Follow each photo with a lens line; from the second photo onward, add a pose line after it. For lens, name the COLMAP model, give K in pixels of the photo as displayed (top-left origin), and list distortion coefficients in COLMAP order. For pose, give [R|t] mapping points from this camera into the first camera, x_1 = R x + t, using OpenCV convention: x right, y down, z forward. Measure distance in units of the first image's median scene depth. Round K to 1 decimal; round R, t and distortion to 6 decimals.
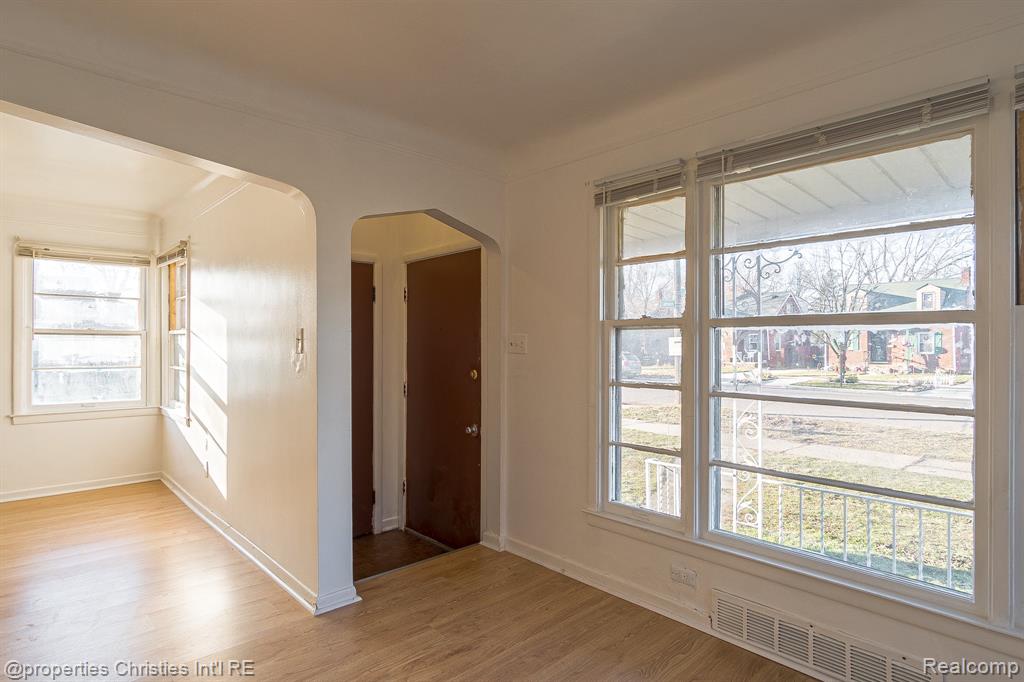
lens RADIAL K [[551.6, 0, 502.6], [0, 551.6, 343.9], [0, 0, 1]] dist [-0.008081, 0.000954]
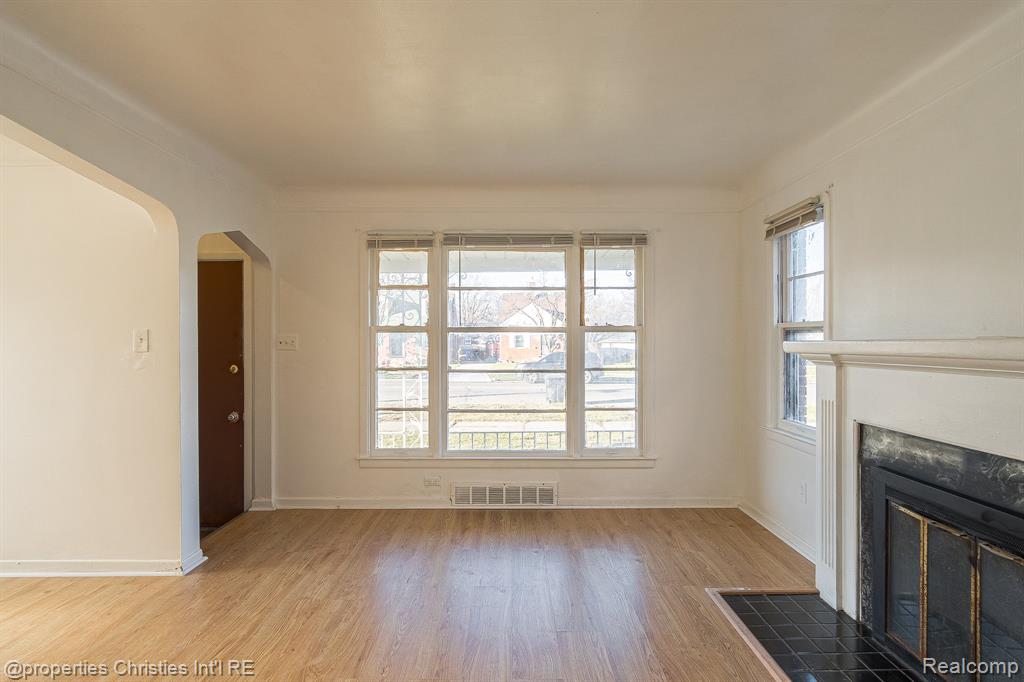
lens RADIAL K [[549.1, 0, 510.2], [0, 549.1, 341.0], [0, 0, 1]] dist [-0.015598, 0.009229]
pose [[0.681170, -0.002244, 0.732121, -0.633285], [0.002613, 0.999996, 0.000634, -0.002943], [-0.732120, 0.001481, 0.681174, -0.264308]]
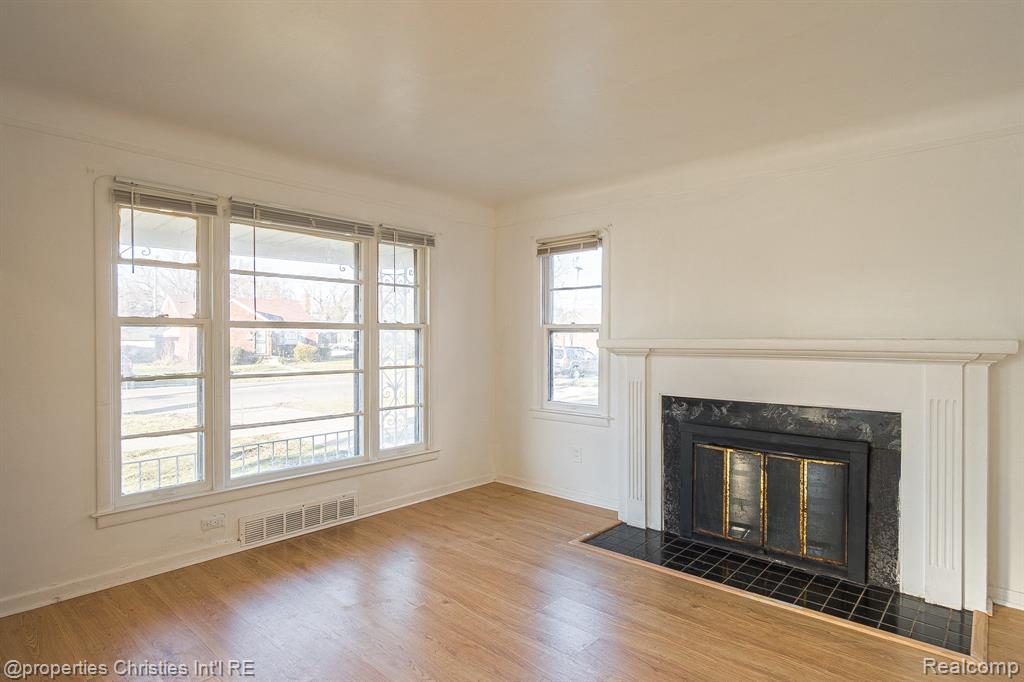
lens RADIAL K [[549.1, 0, 510.2], [0, 549.1, 341.0], [0, 0, 1]] dist [-0.015598, 0.009229]
pose [[-0.079554, -0.006994, 0.996806, -0.855030], [0.000167, 0.999975, 0.007030, -0.005568], [-0.996831, 0.000725, -0.079551, 0.363643]]
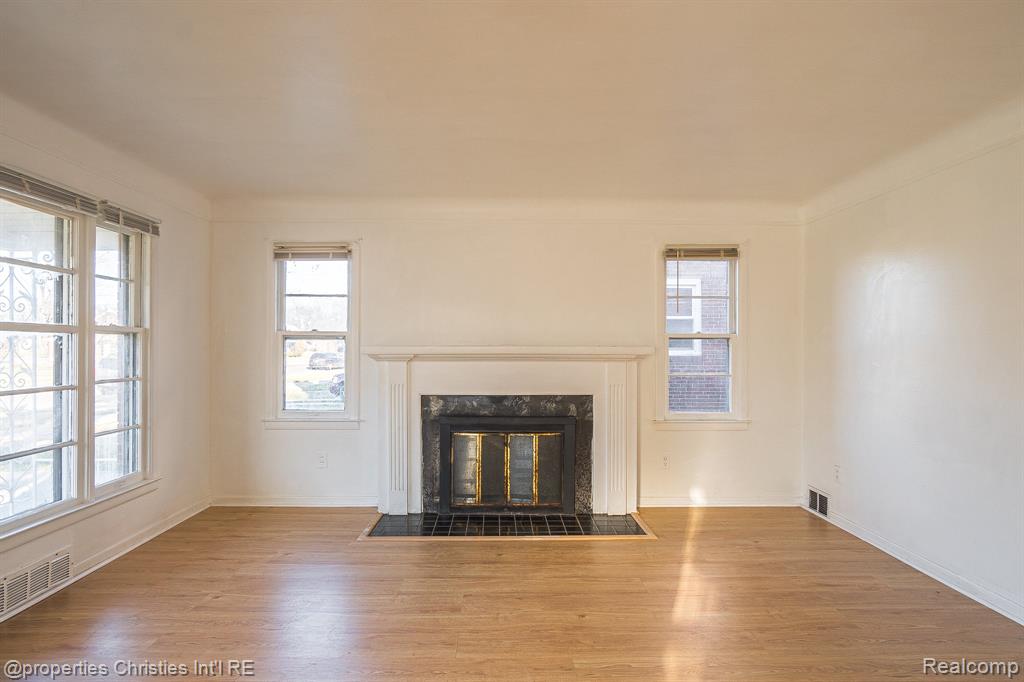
lens RADIAL K [[551.6, 0, 502.6], [0, 551.6, 343.9], [0, 0, 1]] dist [-0.008081, 0.000954]
pose [[-0.733510, -0.000233, 0.679679, -0.778062], [-0.003119, 0.999991, -0.003023, -0.003407], [-0.679672, -0.004337, -0.733504, 0.837659]]
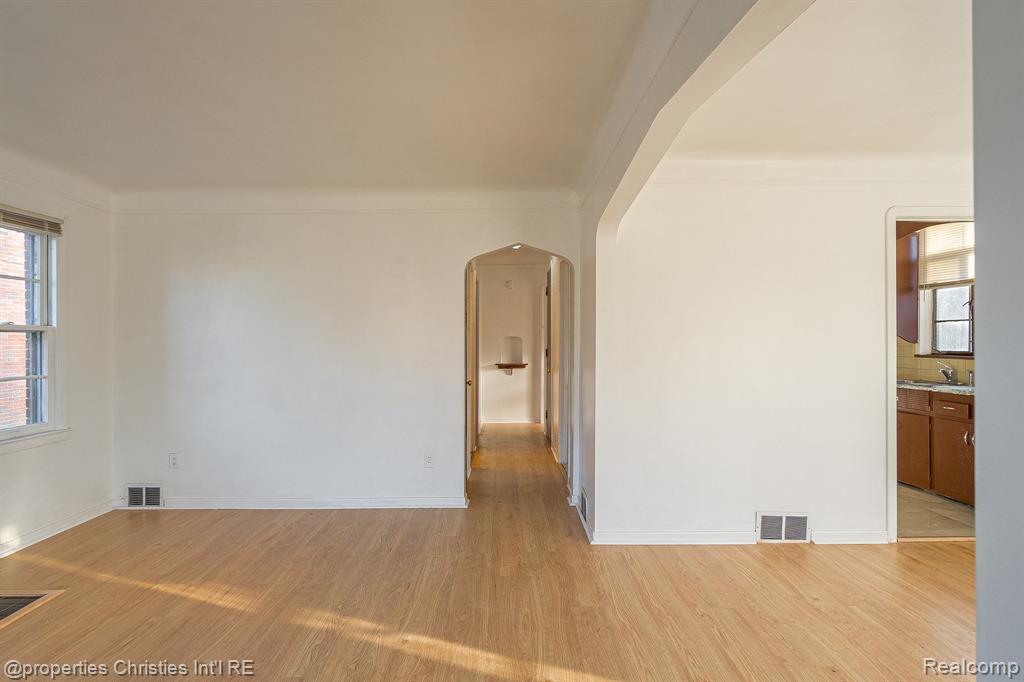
lens RADIAL K [[549.1, 0, 510.2], [0, 549.1, 341.0], [0, 0, 1]] dist [-0.015598, 0.009229]
pose [[-0.672527, 0.001928, -0.740070, 0.006663], [0.000766, 0.999998, 0.001909, -0.005542], [0.740072, 0.000718, -0.672528, 0.896754]]
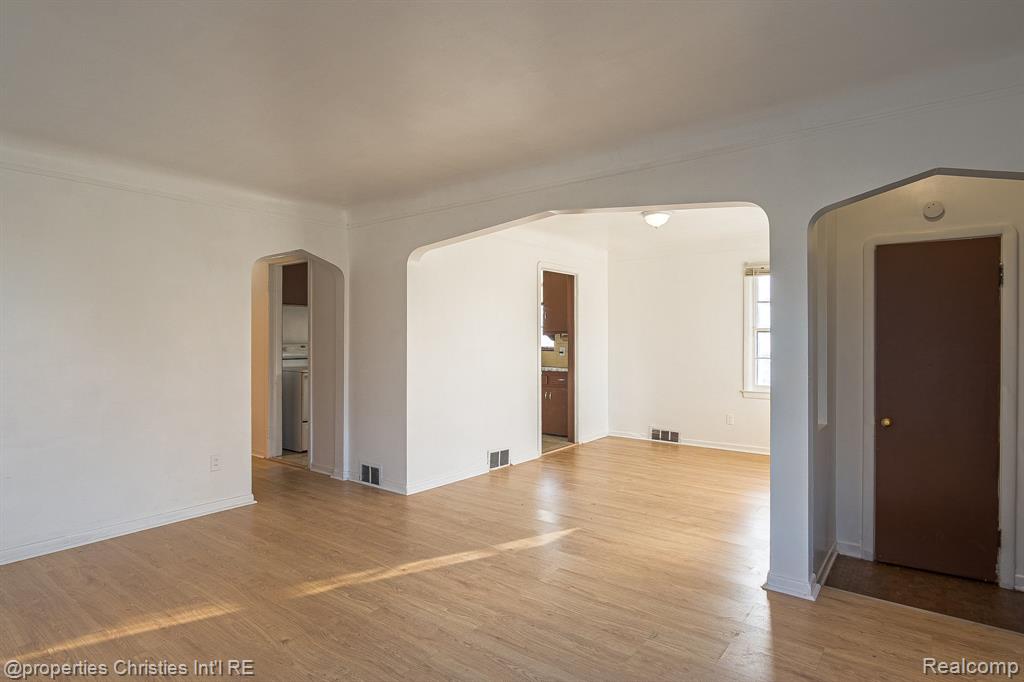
lens RADIAL K [[549.1, 0, 510.2], [0, 549.1, 341.0], [0, 0, 1]] dist [-0.015598, 0.009229]
pose [[0.154118, 0.001697, -0.988051, 0.573059], [0.002533, 0.999995, 0.002113, -0.000813], [0.988049, -0.002829, 0.154113, 0.291840]]
